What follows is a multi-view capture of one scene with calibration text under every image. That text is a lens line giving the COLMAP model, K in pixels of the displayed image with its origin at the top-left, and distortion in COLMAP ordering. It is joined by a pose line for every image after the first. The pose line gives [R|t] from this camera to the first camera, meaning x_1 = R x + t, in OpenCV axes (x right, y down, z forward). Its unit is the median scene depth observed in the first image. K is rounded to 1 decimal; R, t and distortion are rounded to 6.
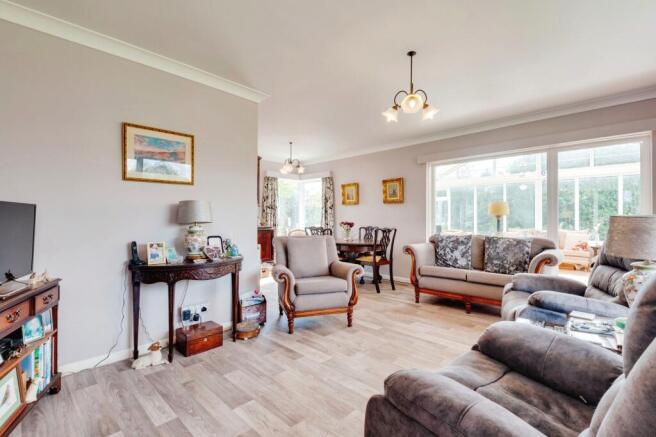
lens RADIAL K [[307.2, 0, 328.0], [0, 307.2, 218.5], [0, 0, 1]] dist [-0.000260, -0.000329]
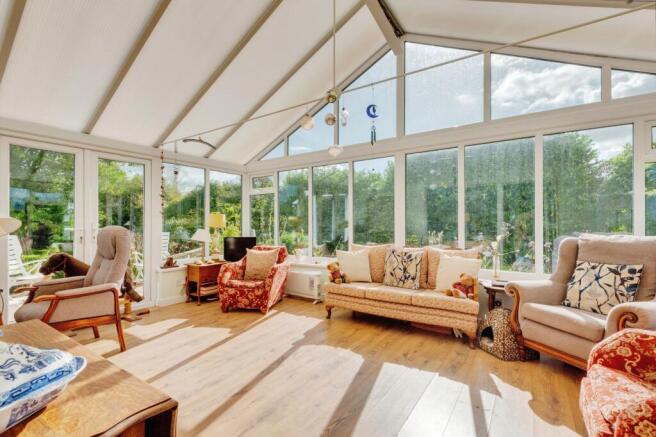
lens RADIAL K [[301.6, 0, 328.0], [0, 301.6, 218.5], [0, 0, 1]] dist [0.013696, -0.000917]
pose [[0.983128, 0.000935, 0.182914, 0.353374], [0.002263, 0.999848, -0.017273, -0.001002], [-0.182902, 0.017396, 0.982977, 0.386528]]
